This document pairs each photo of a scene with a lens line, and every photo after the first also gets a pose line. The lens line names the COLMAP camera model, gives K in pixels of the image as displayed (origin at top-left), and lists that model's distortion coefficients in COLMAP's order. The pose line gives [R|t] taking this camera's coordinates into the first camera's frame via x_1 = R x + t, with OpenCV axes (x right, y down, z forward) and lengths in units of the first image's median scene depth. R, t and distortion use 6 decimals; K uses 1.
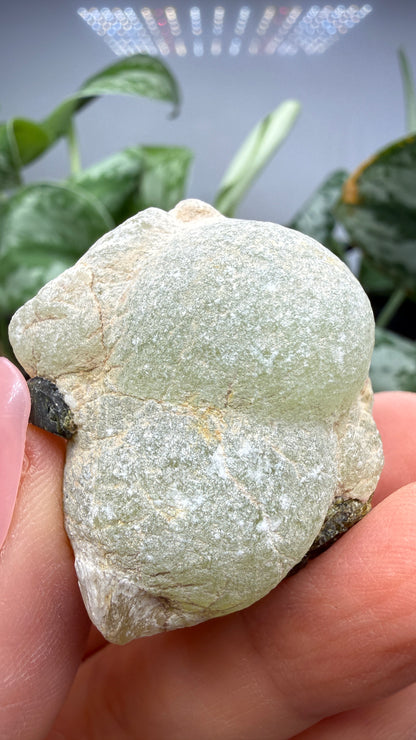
lens RADIAL K [[530.0, 0, 208.0], [0, 530.0, 370.0], [0, 0, 1]] dist [0.008845, -0.000987]
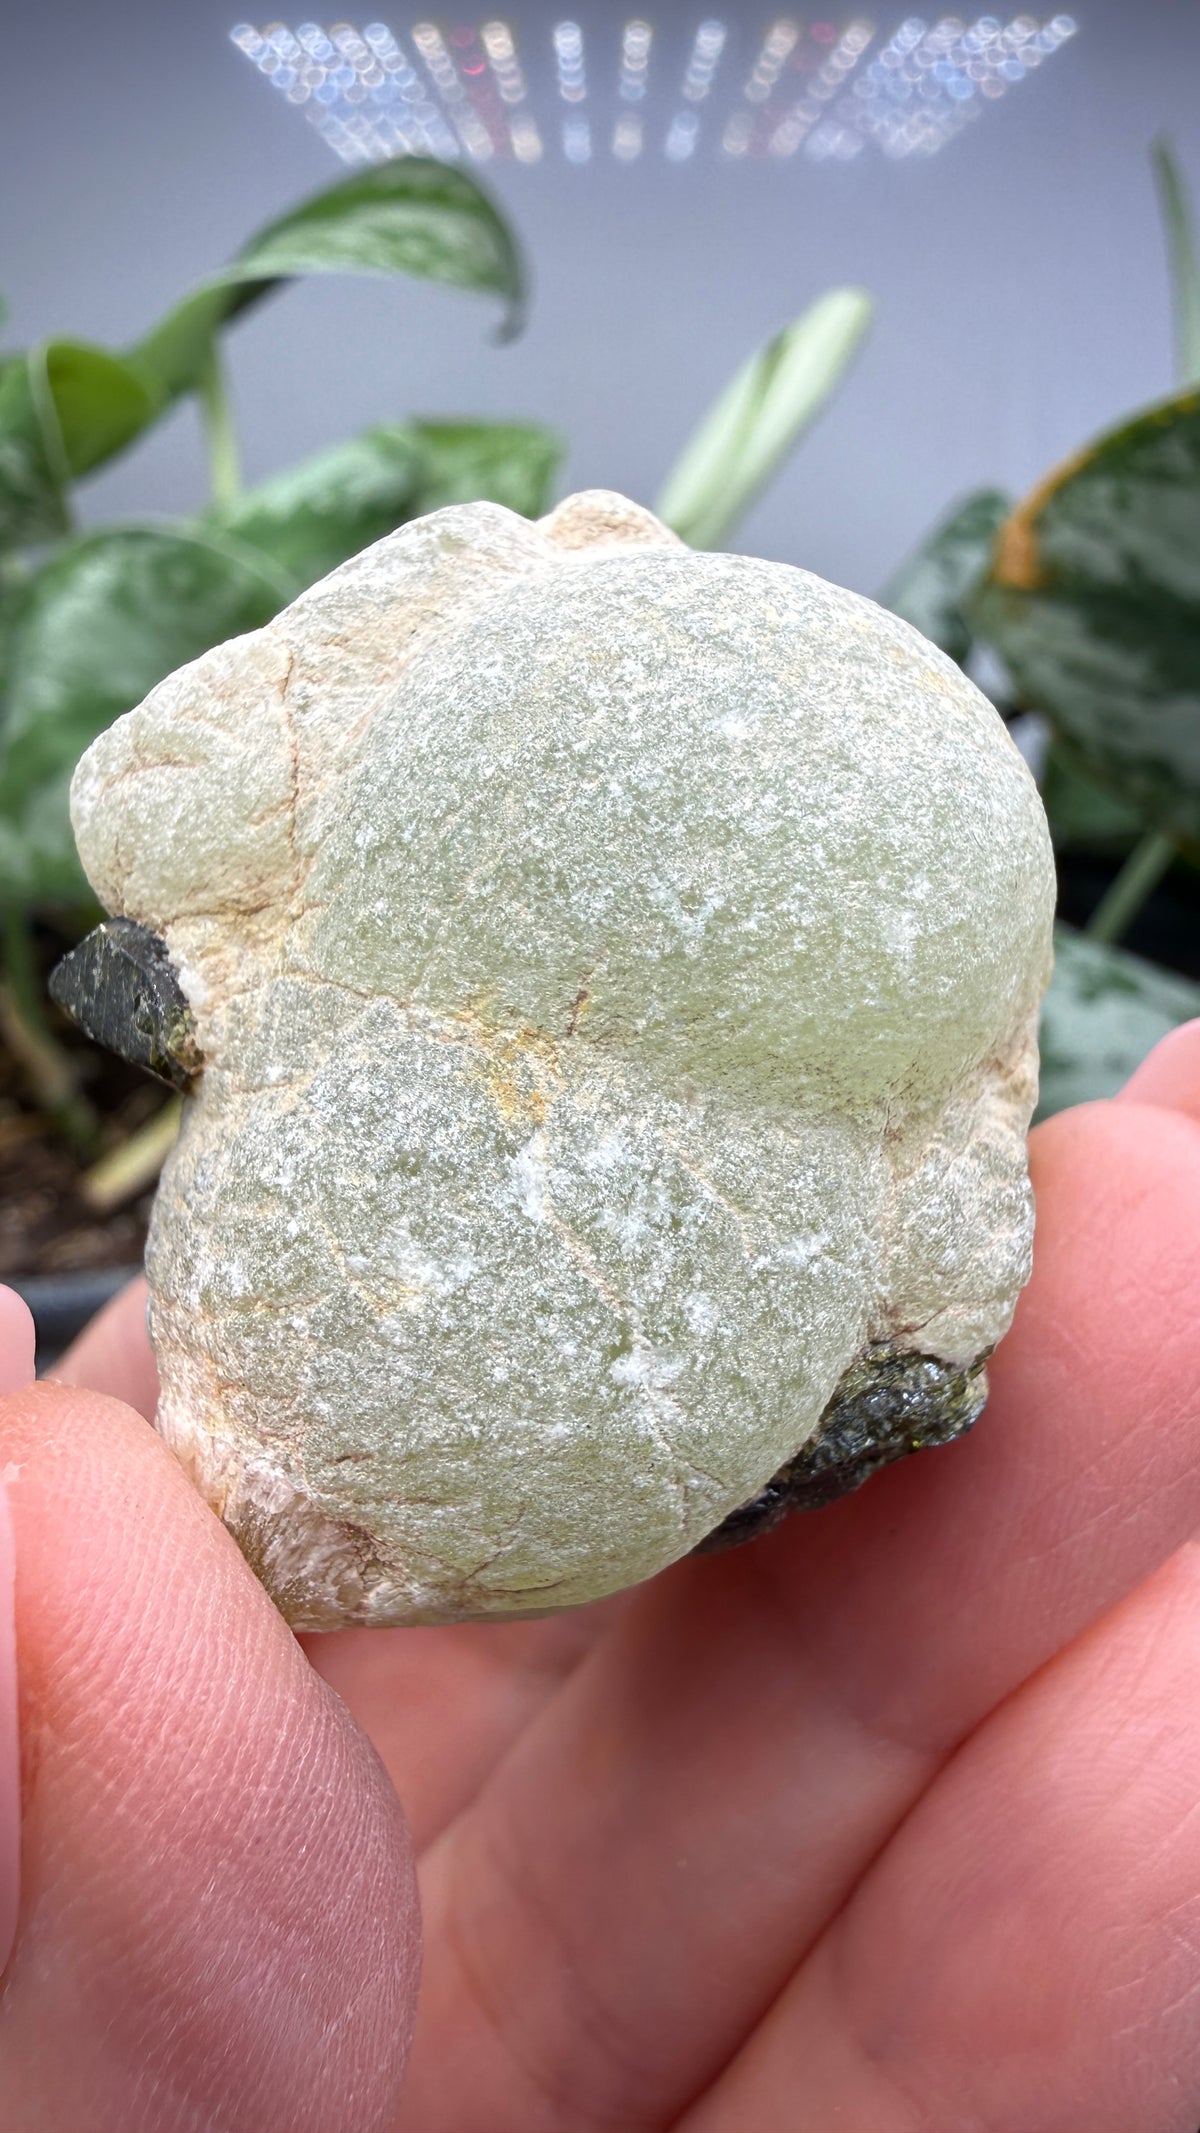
lens RADIAL K [[1527.6, 0, 600.0], [0, 1527.6, 1066.5], [0, 0, 1]] dist [0.008845, -0.000987]
pose [[0.986666, 0.123402, -0.106128, 0.162085], [-0.122758, 0.992357, 0.012597, 0.071808], [0.106871, 0.000599, 0.994273, -0.055527]]
